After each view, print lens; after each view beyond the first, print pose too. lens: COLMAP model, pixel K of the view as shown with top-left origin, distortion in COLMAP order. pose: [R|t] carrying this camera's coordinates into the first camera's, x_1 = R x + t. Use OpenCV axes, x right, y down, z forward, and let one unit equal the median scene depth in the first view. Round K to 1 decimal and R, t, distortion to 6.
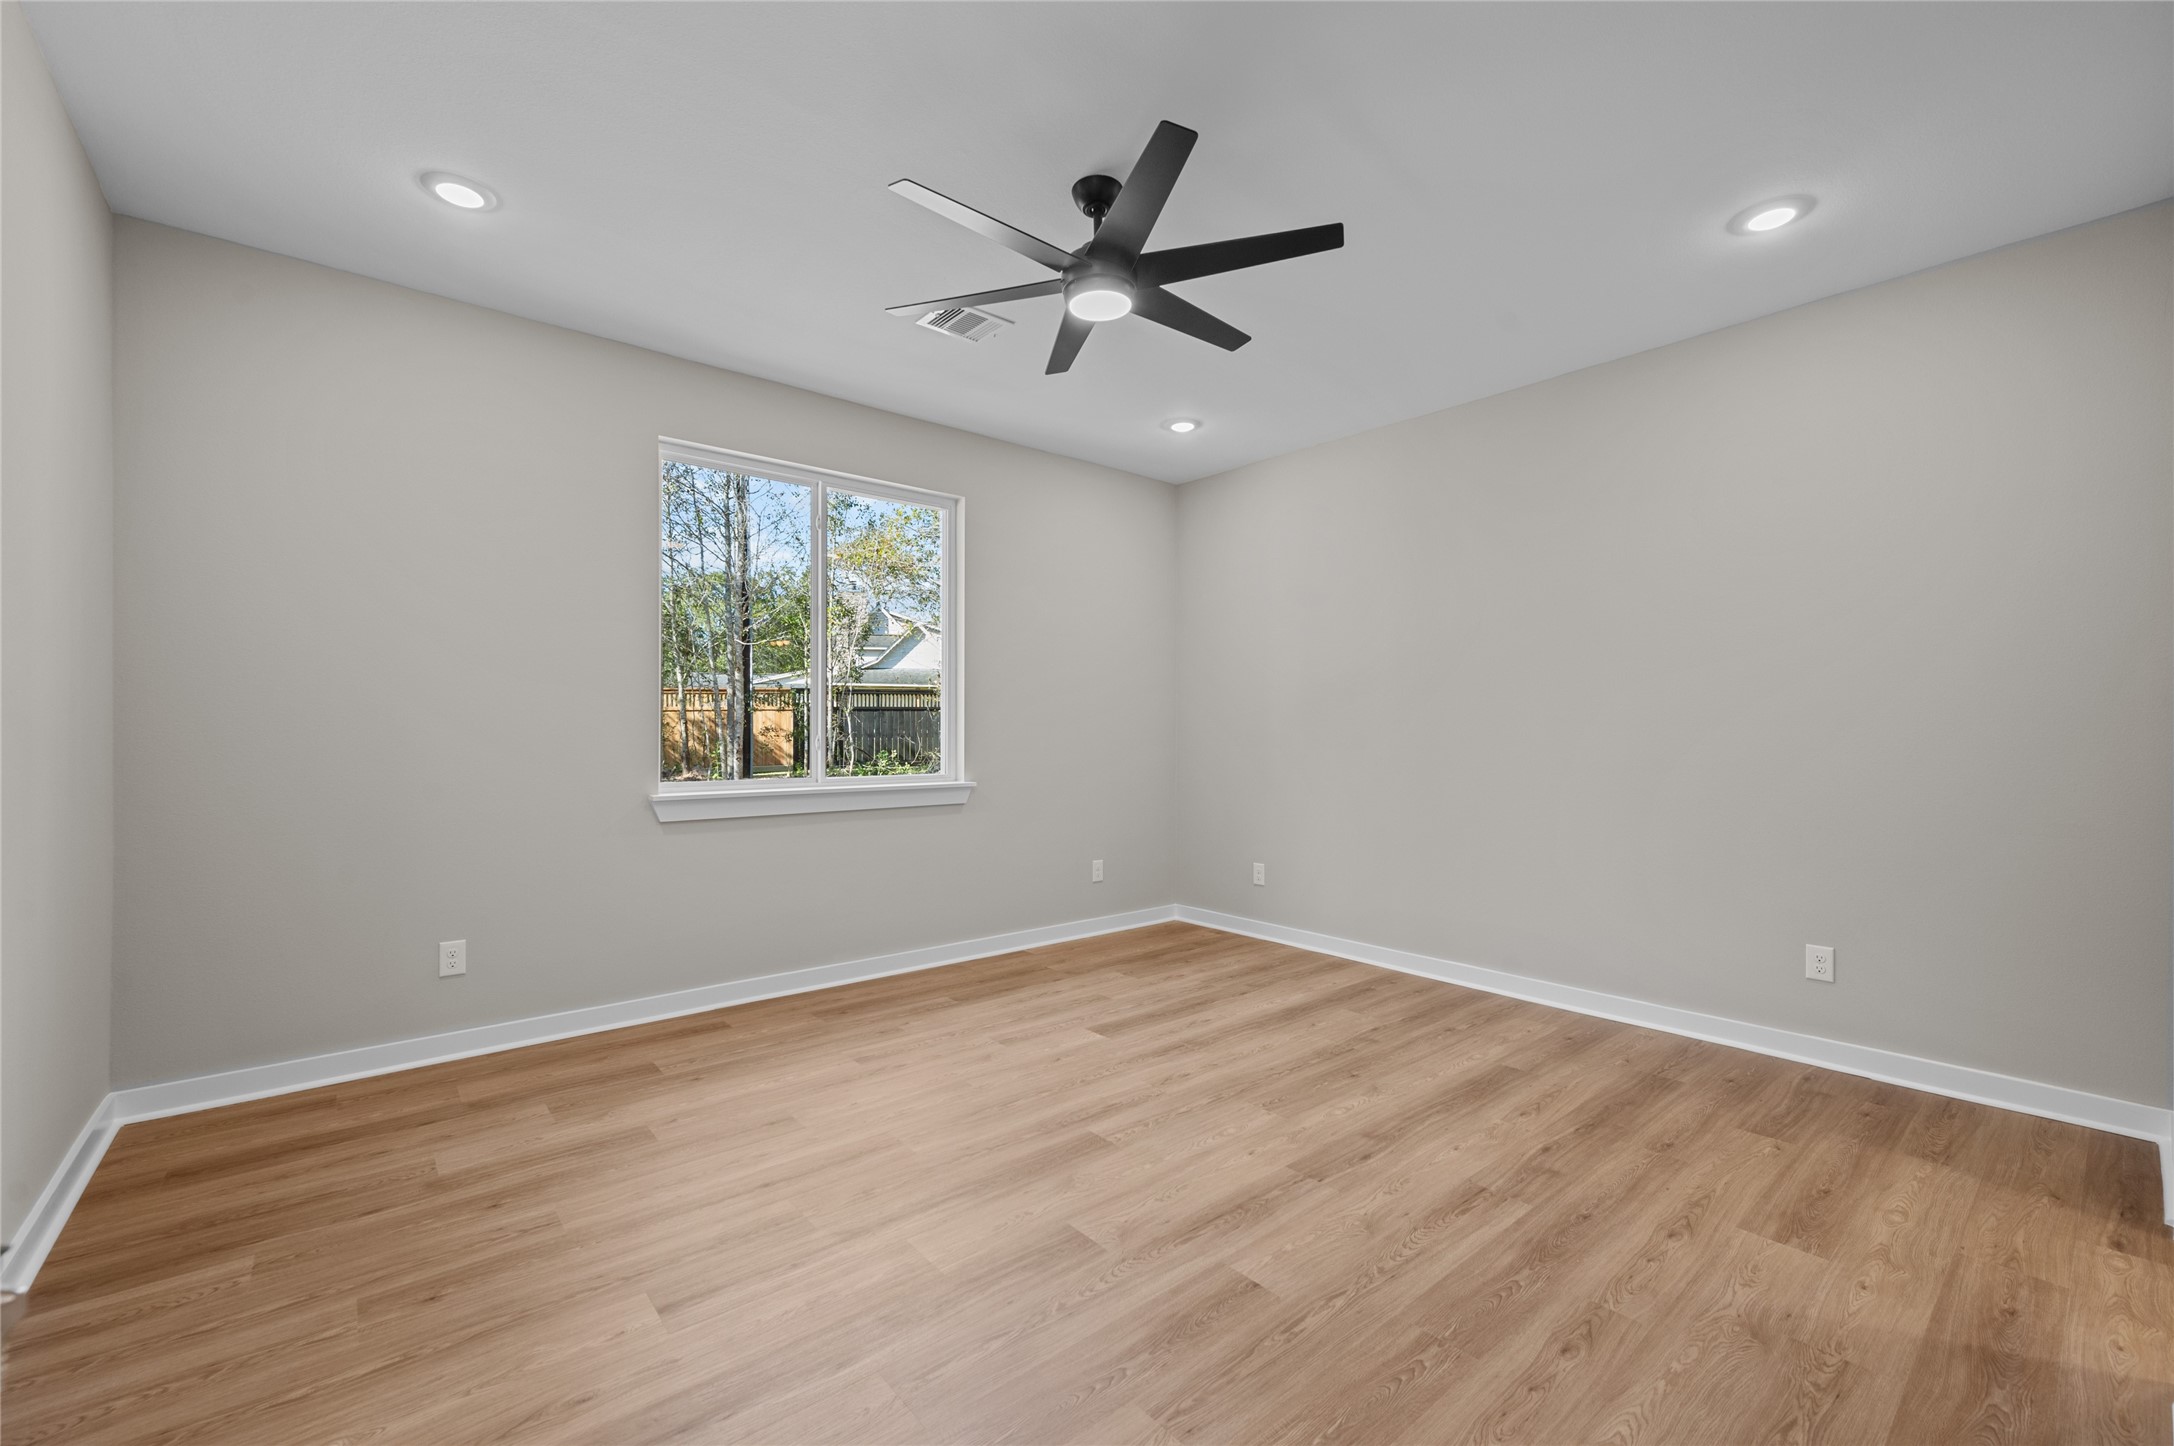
lens RADIAL K [[869.1, 0, 1083.7], [0, 869.1, 729.3], [0, 0, 1]] dist [0.001372, -0.000861]
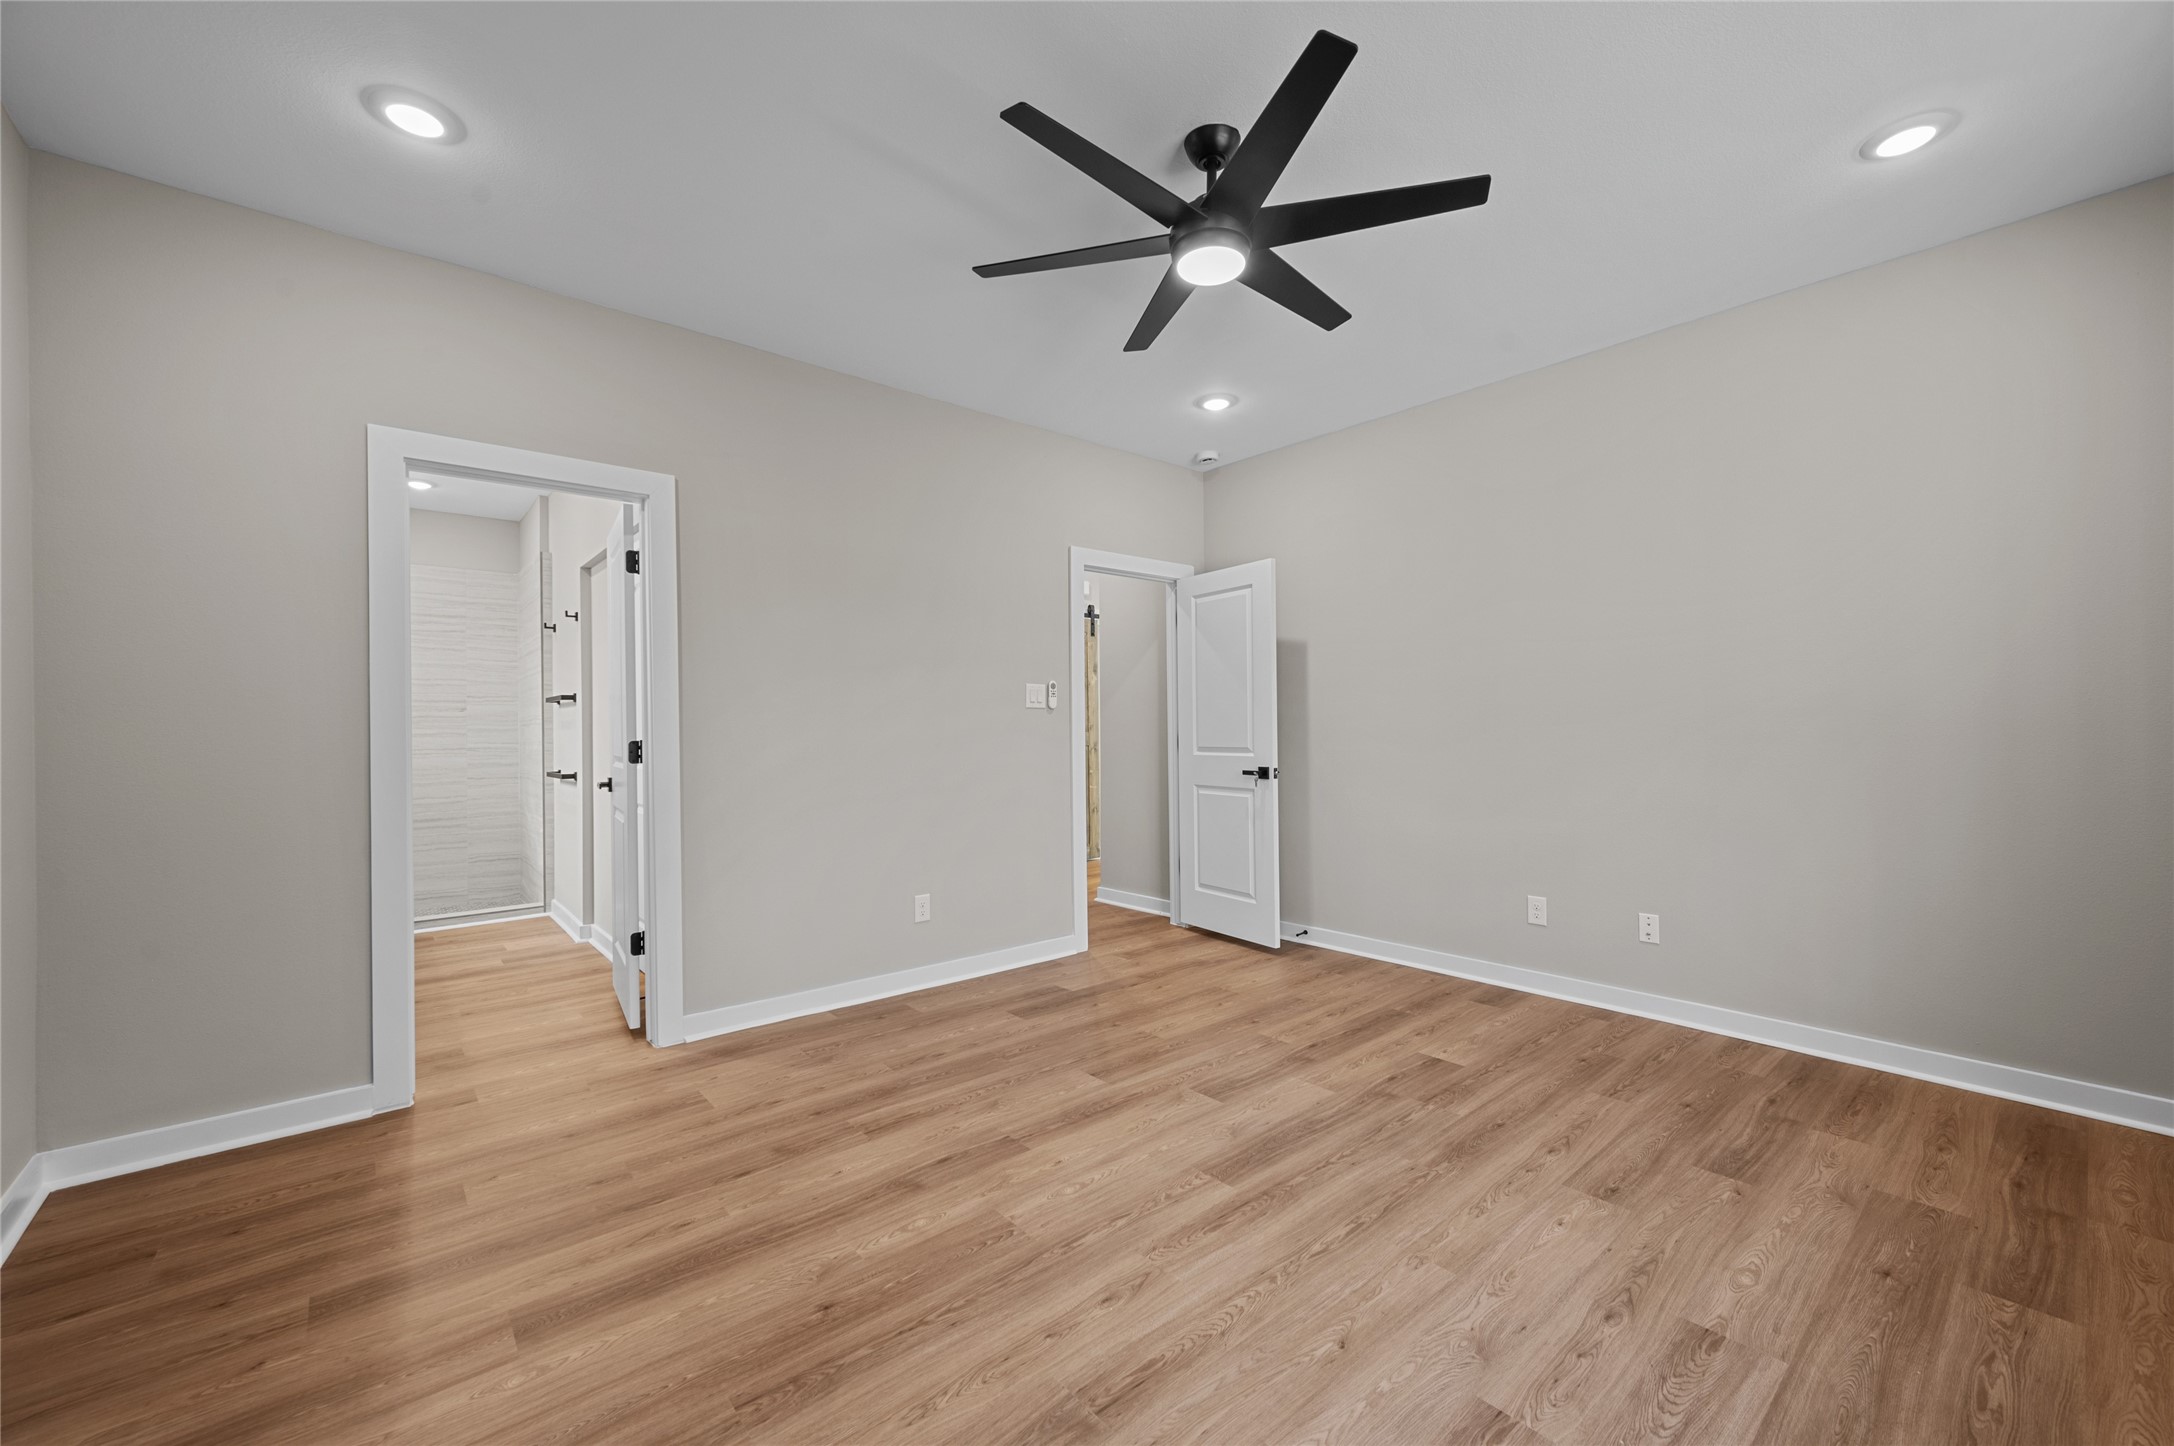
lens RADIAL K [[869.1, 0, 1089.4], [0, 869.1, 727.0], [0, 0, 1]] dist [0.001372, -0.000861]
pose [[-0.999908, 0.008062, -0.010899, 0.175890], [0.008123, 0.999952, -0.005501, 0.006776], [0.010854, -0.005589, -0.999925, 2.111822]]
